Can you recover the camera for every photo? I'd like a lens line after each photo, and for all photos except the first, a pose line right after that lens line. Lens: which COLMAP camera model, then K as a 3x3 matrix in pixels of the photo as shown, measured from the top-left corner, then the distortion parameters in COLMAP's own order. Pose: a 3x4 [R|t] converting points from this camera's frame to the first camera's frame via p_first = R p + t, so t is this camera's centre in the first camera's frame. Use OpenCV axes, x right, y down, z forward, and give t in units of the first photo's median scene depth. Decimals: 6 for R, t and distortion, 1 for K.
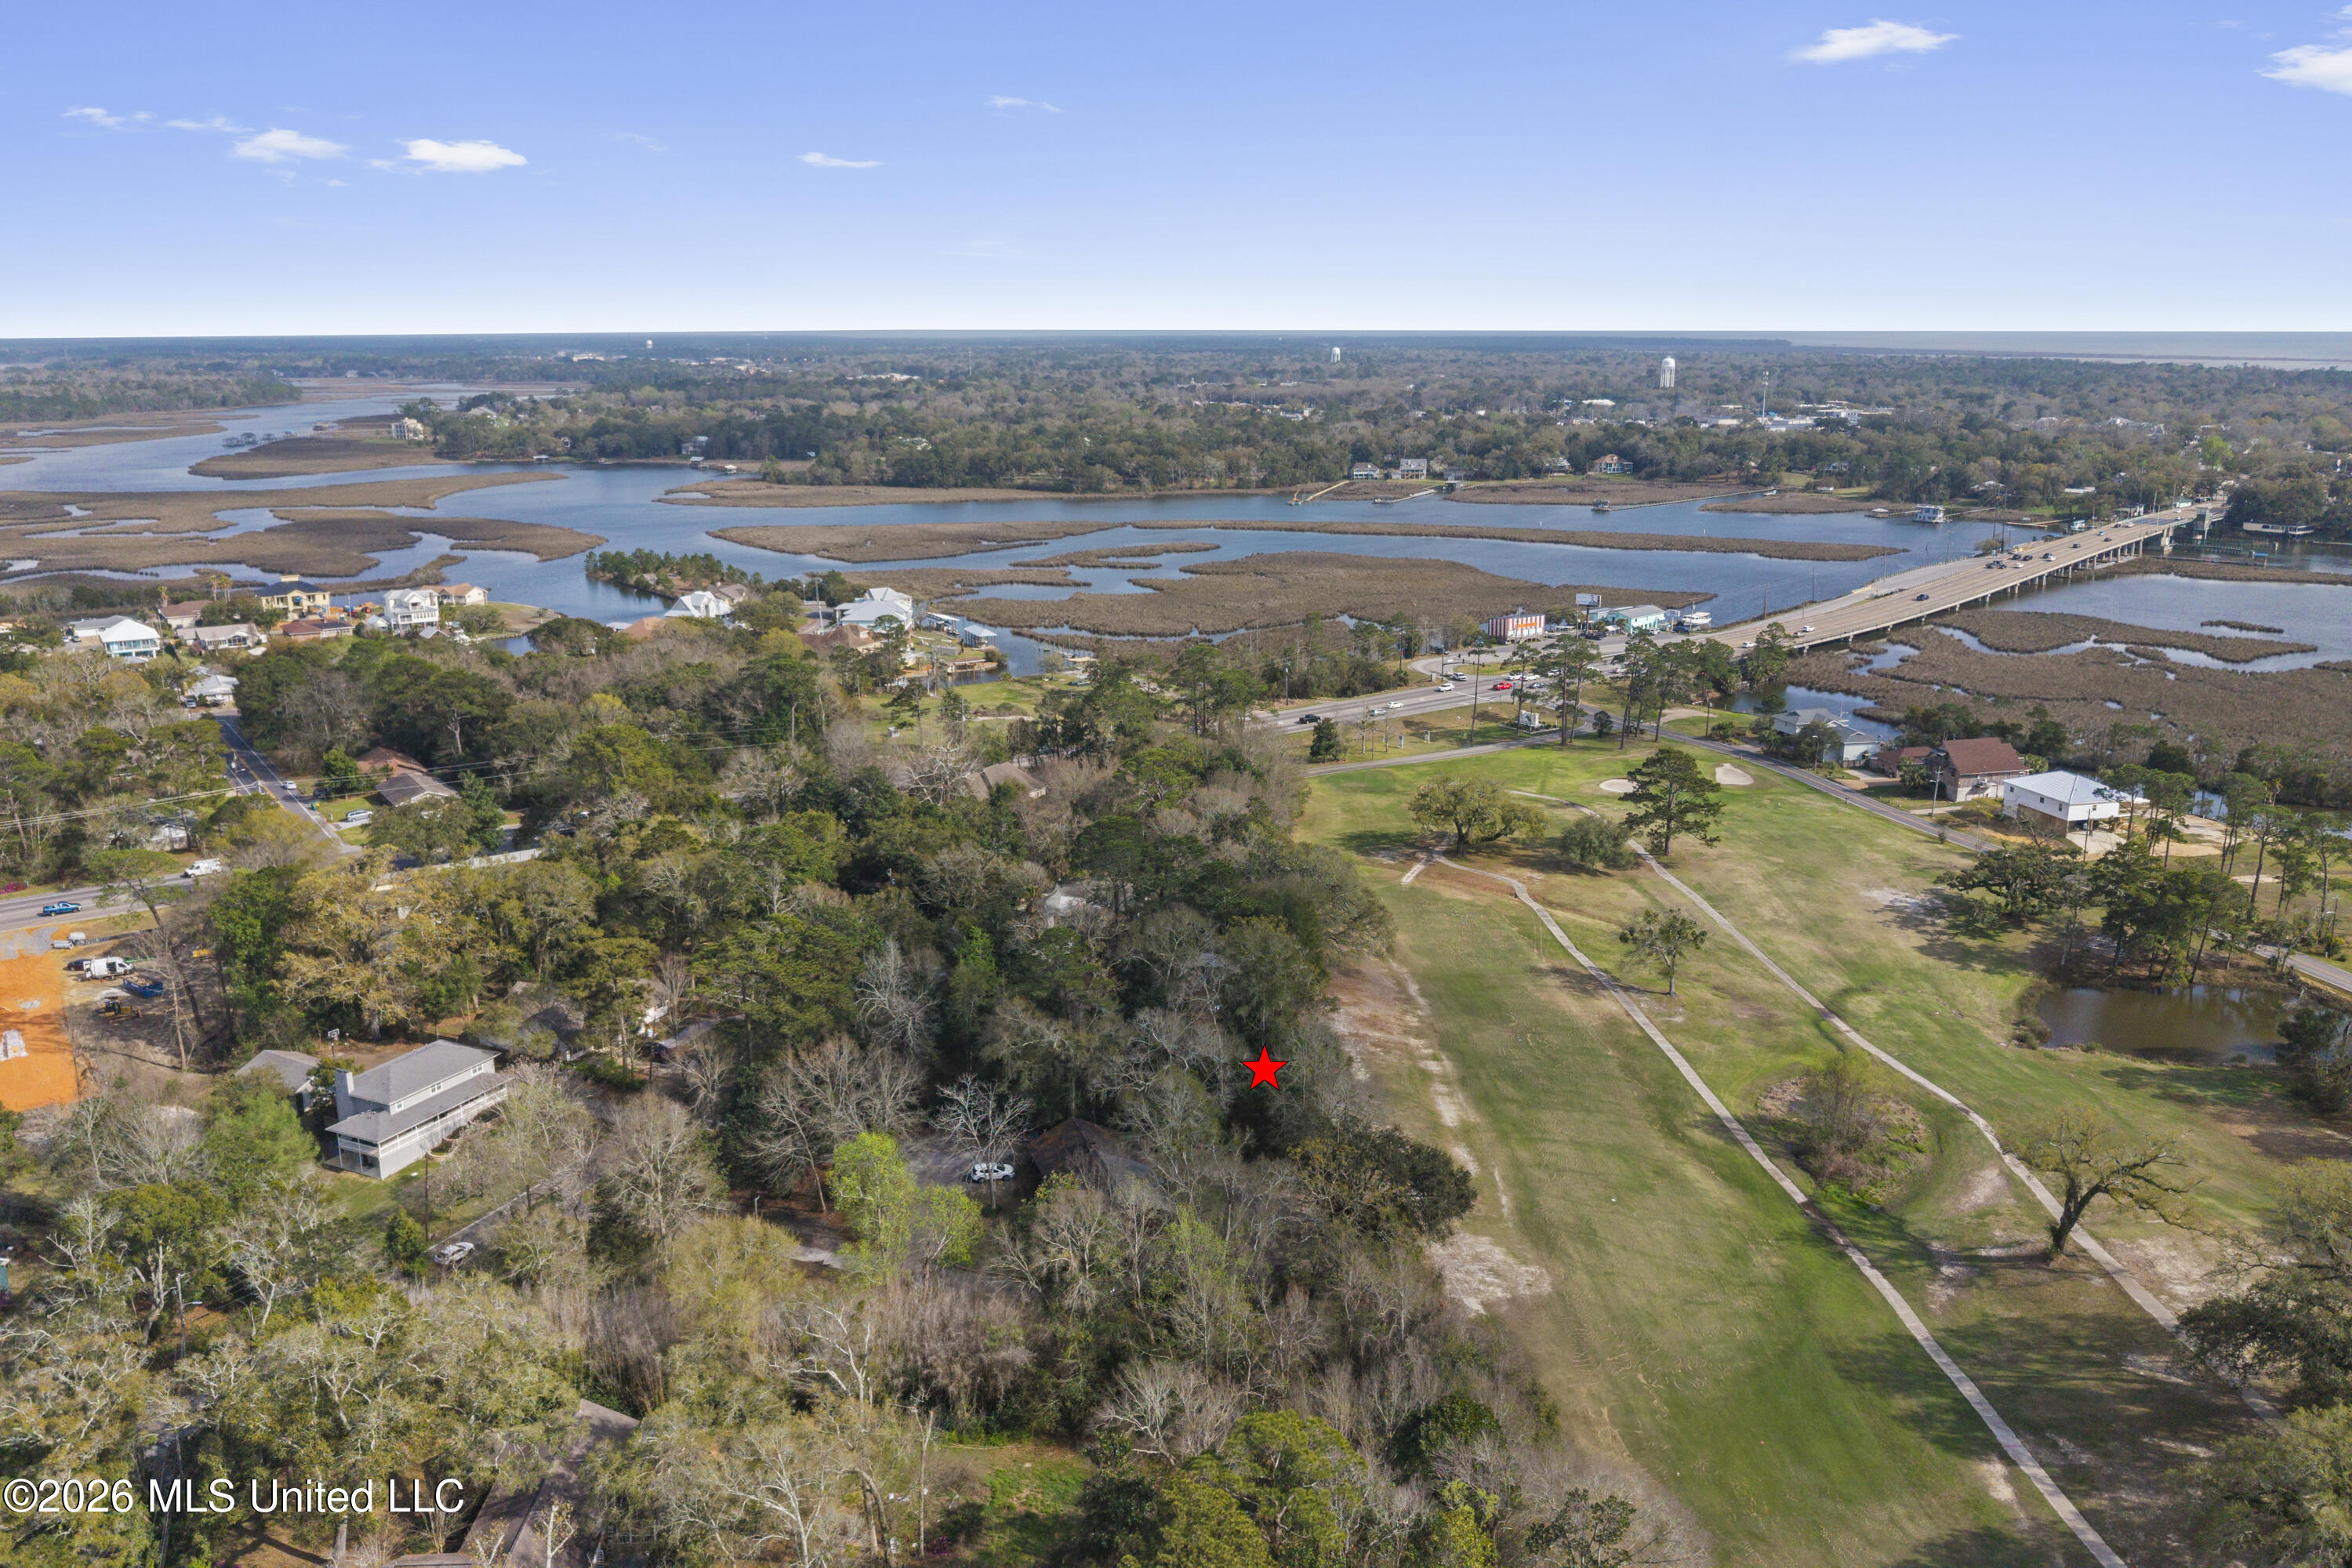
lens RADIAL K [[1875.2, 0, 1186.0], [0, 1875.2, 783.6], [0, 0, 1]] dist [0.032138, -0.034374]
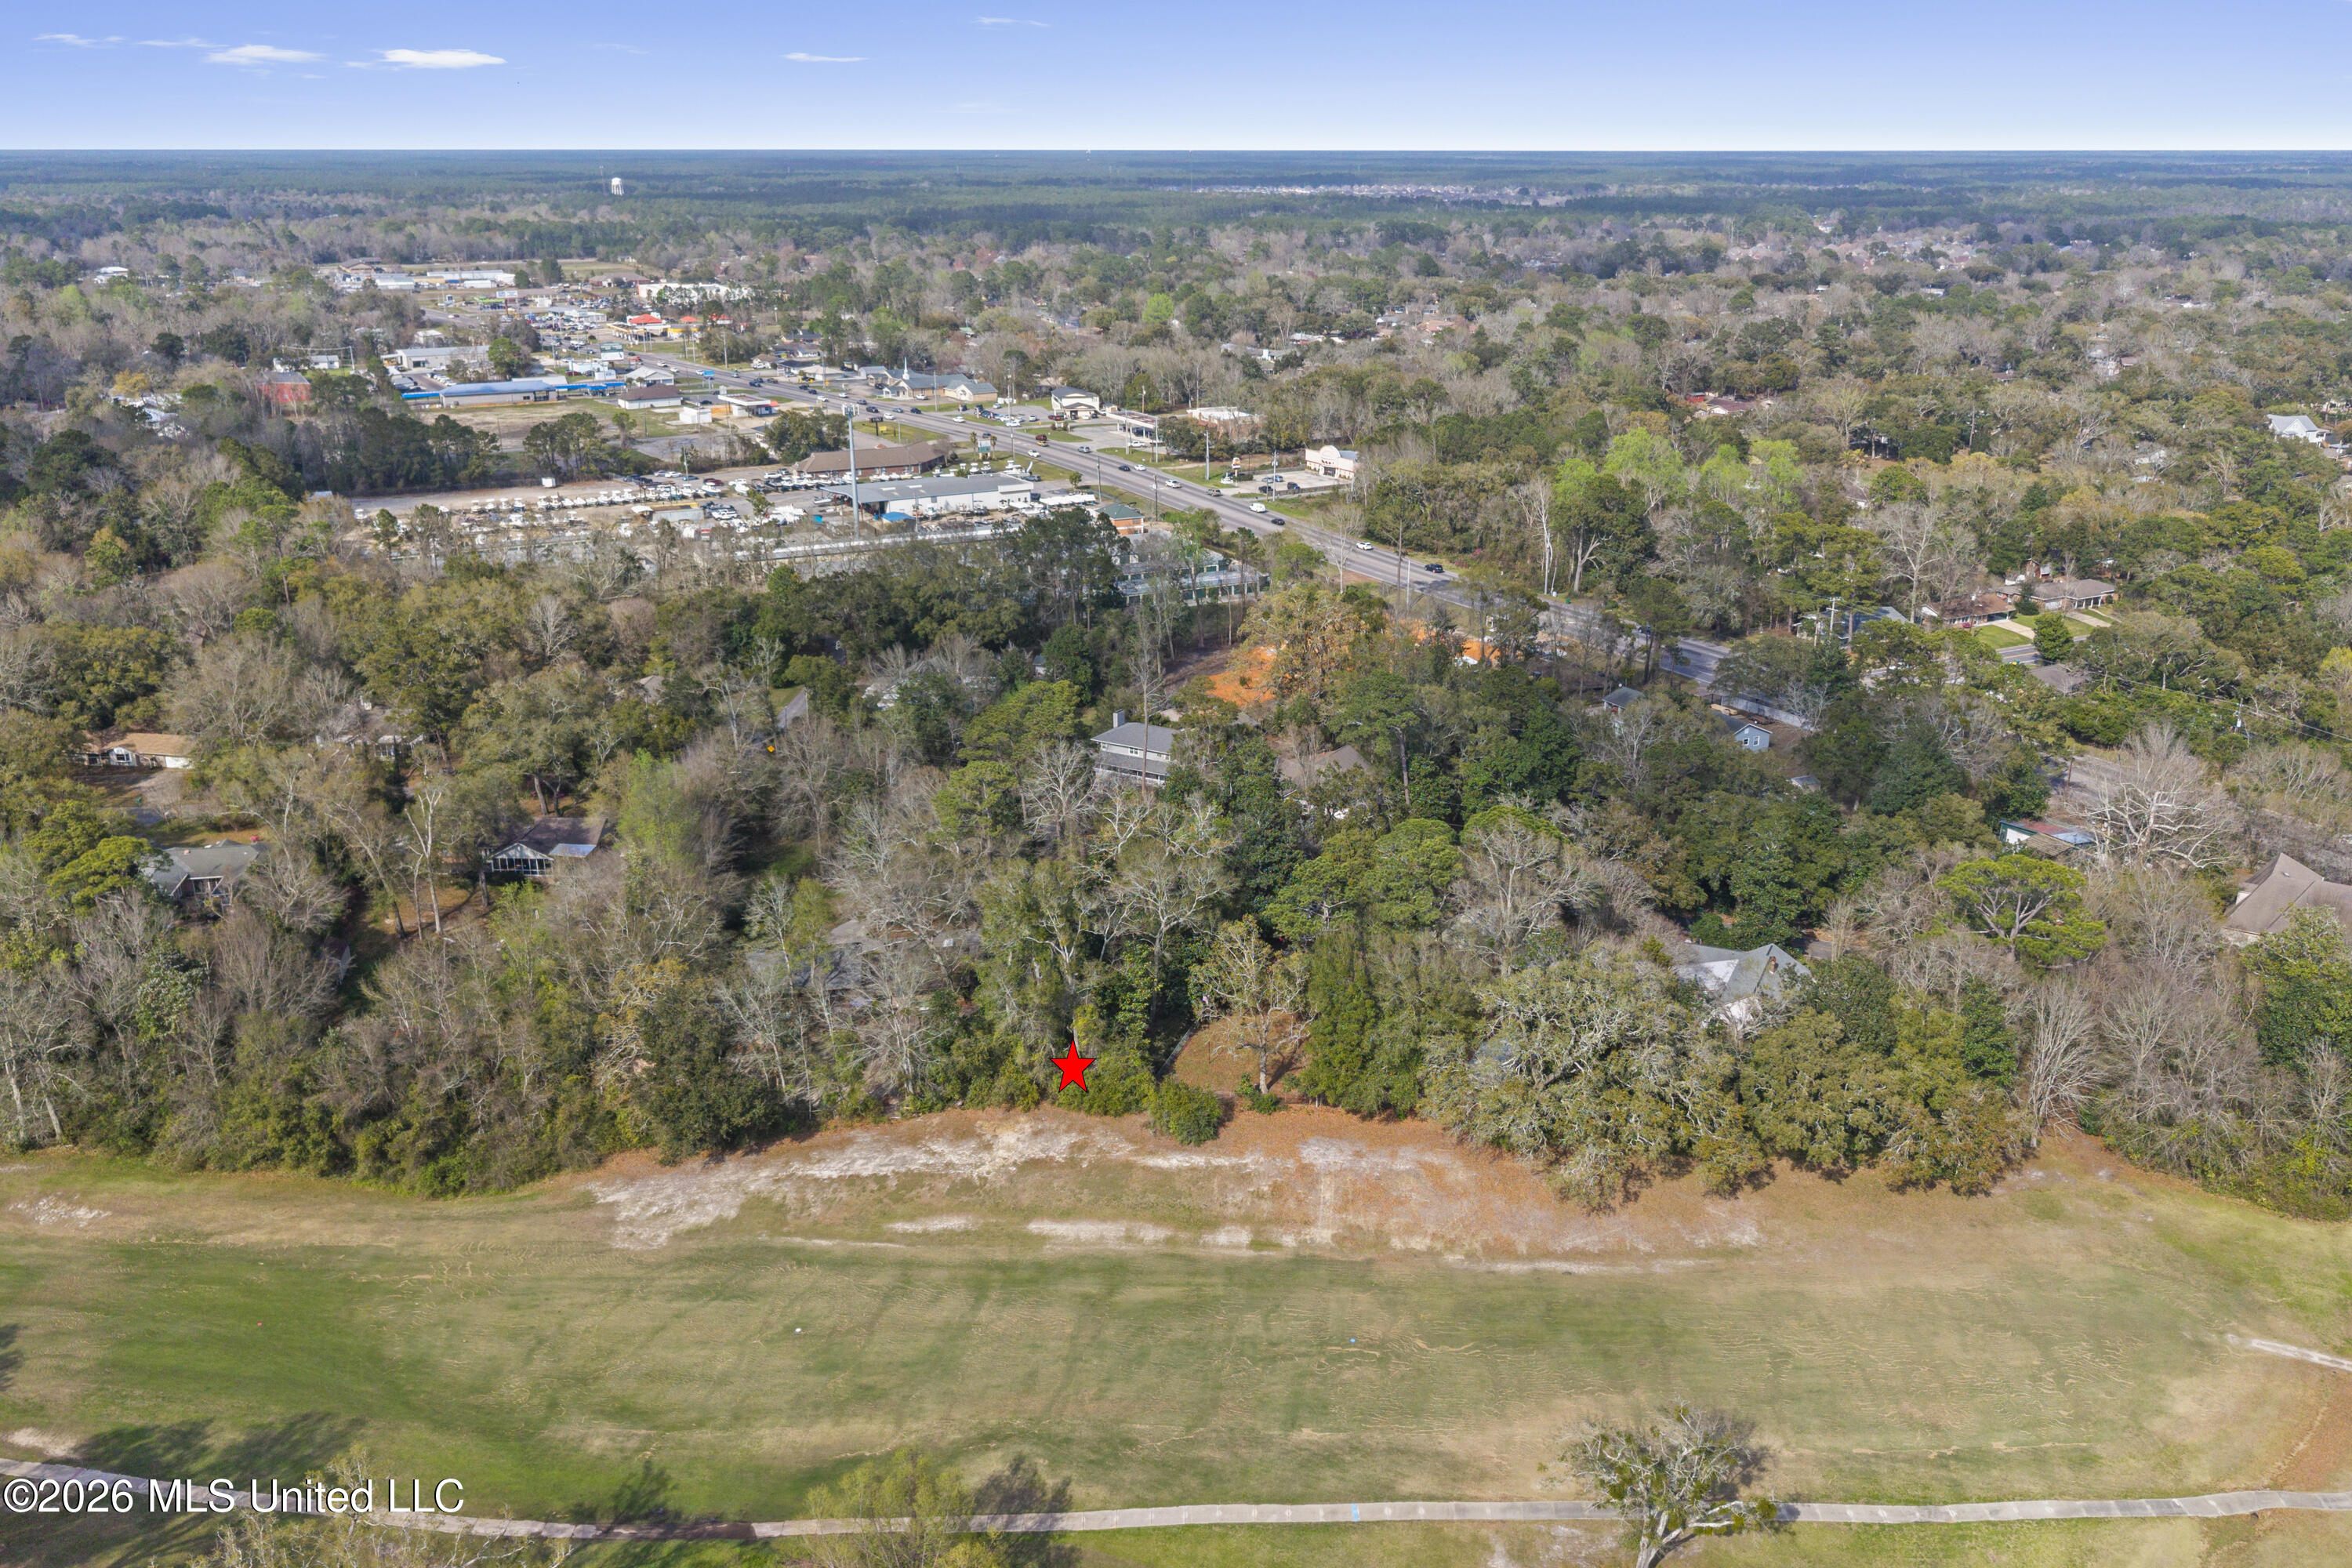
lens RADIAL K [[1875.2, 0, 1171.0], [0, 1875.2, 792.2], [0, 0, 1]] dist [0.032138, -0.034374]
pose [[-0.100232, 0.317761, -0.942858, 0.221551], [-0.236994, 0.912730, 0.332802, -0.067992], [0.966327, 0.256809, -0.016178, 0.284936]]
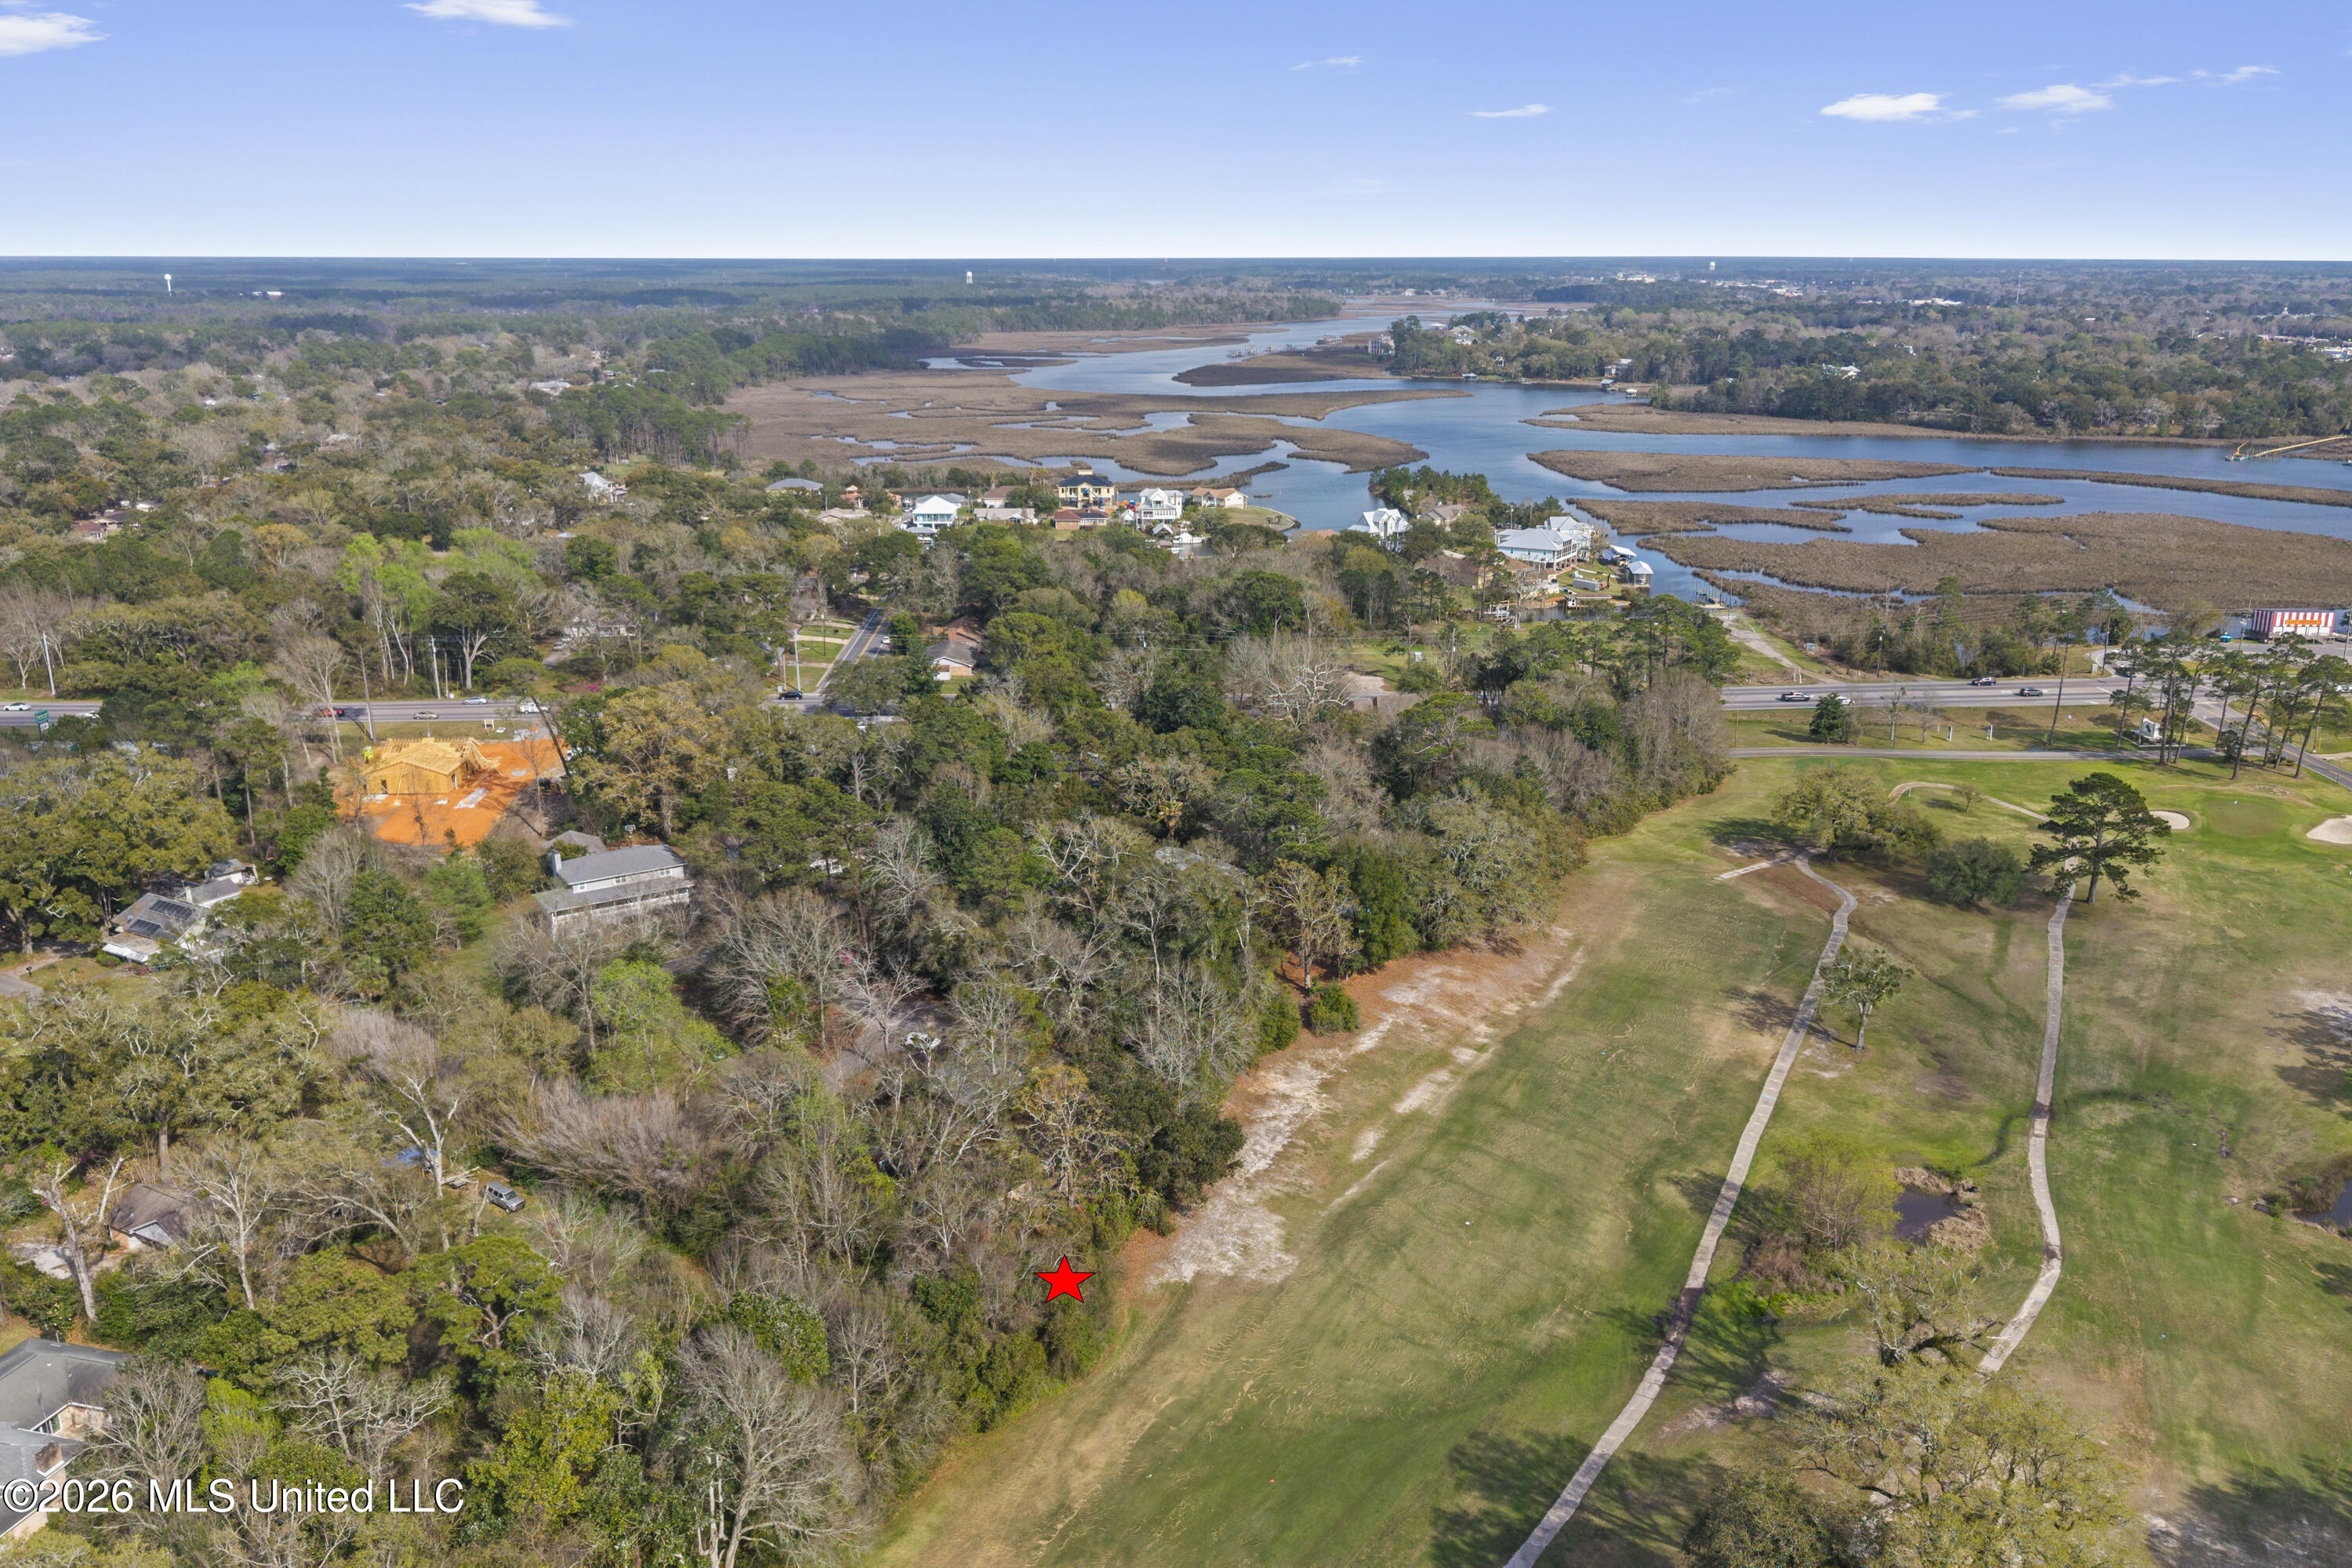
lens RADIAL K [[1875.2, 0, 1154.3], [0, 1875.2, 783.8], [0, 0, 1]] dist [0.032138, -0.034374]
pose [[0.843664, 0.147713, -0.516151, 0.138969], [-0.127049, 0.989028, 0.075376, -0.009933], [0.521622, 0.001984, 0.853175, 0.037396]]
